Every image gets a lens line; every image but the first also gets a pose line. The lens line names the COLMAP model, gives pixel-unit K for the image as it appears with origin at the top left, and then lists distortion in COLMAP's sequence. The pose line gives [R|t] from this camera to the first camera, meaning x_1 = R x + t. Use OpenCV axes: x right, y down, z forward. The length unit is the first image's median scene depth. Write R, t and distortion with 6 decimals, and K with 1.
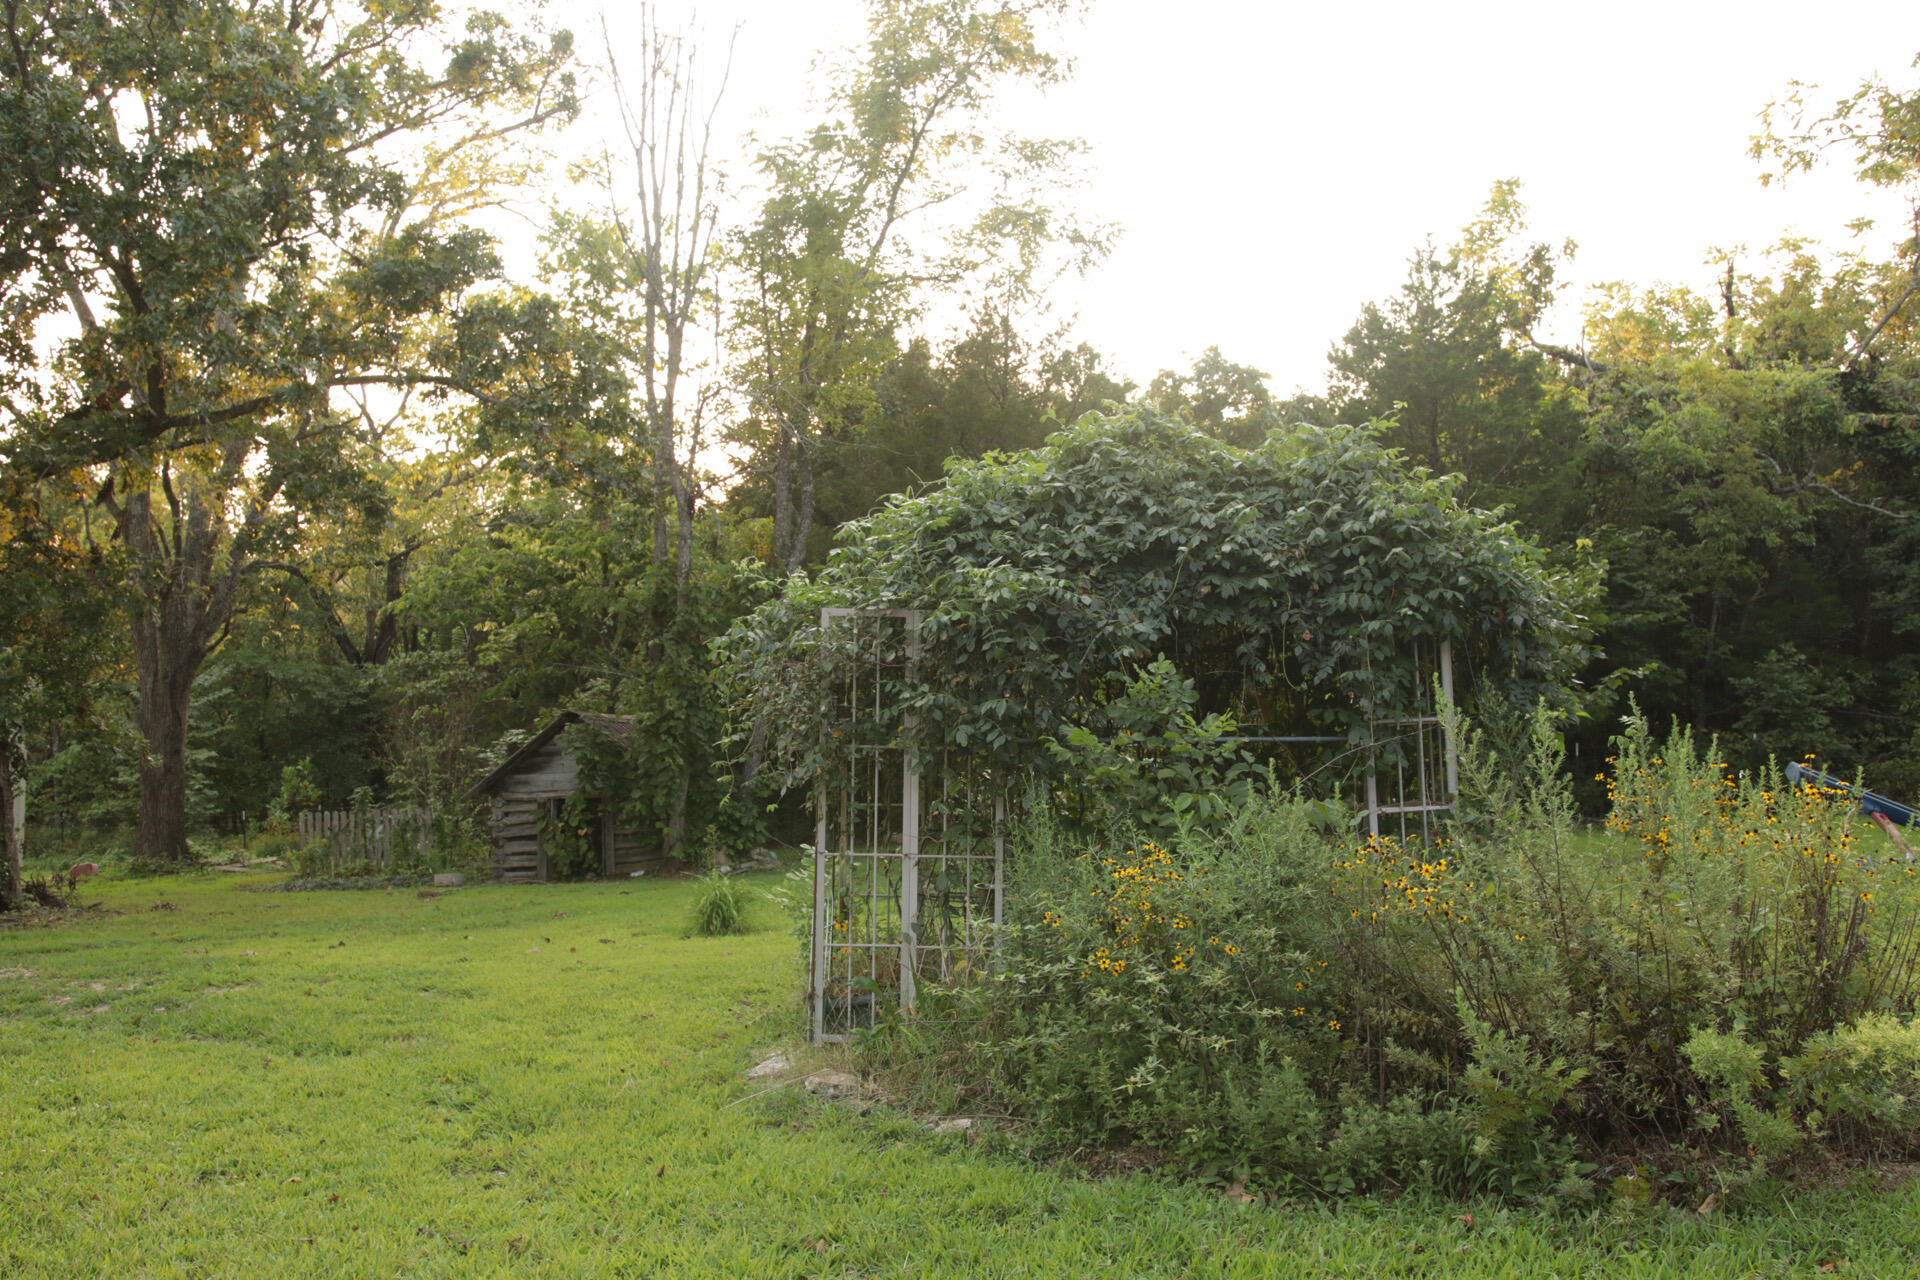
lens RADIAL K [[1592.8, 0, 948.7], [0, 1592.8, 639.4], [0, 0, 1]] dist [-0.084872, 0.070528]
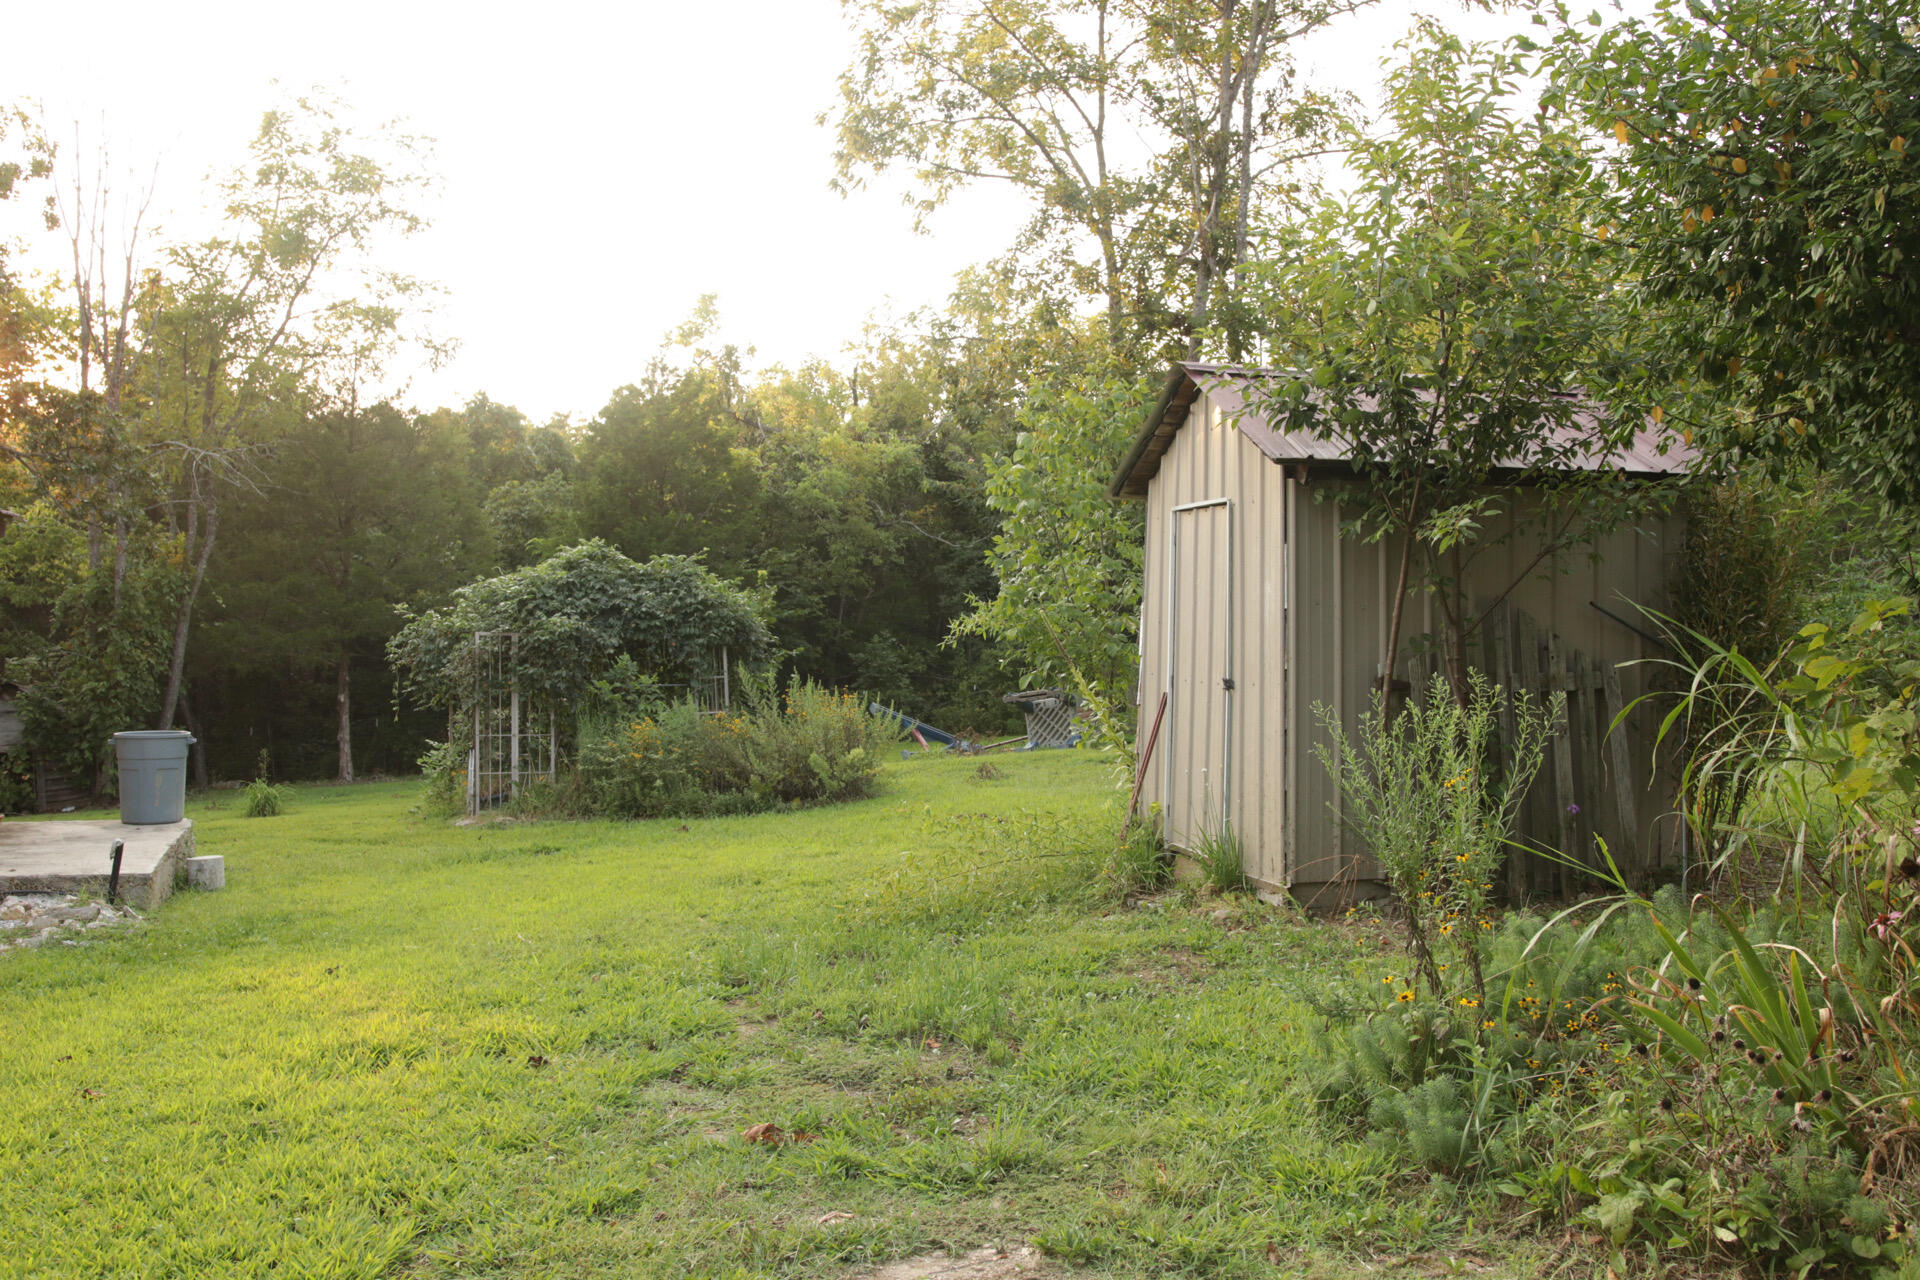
lens RADIAL K [[1592.8, 0, 948.7], [0, 1592.8, 639.4], [0, 0, 1]] dist [-0.084872, 0.070528]
pose [[0.870633, 0.002197, 0.491928, -0.208213], [-0.011636, 0.999802, 0.016127, -0.018206], [-0.491795, -0.019765, 0.870487, -0.463015]]
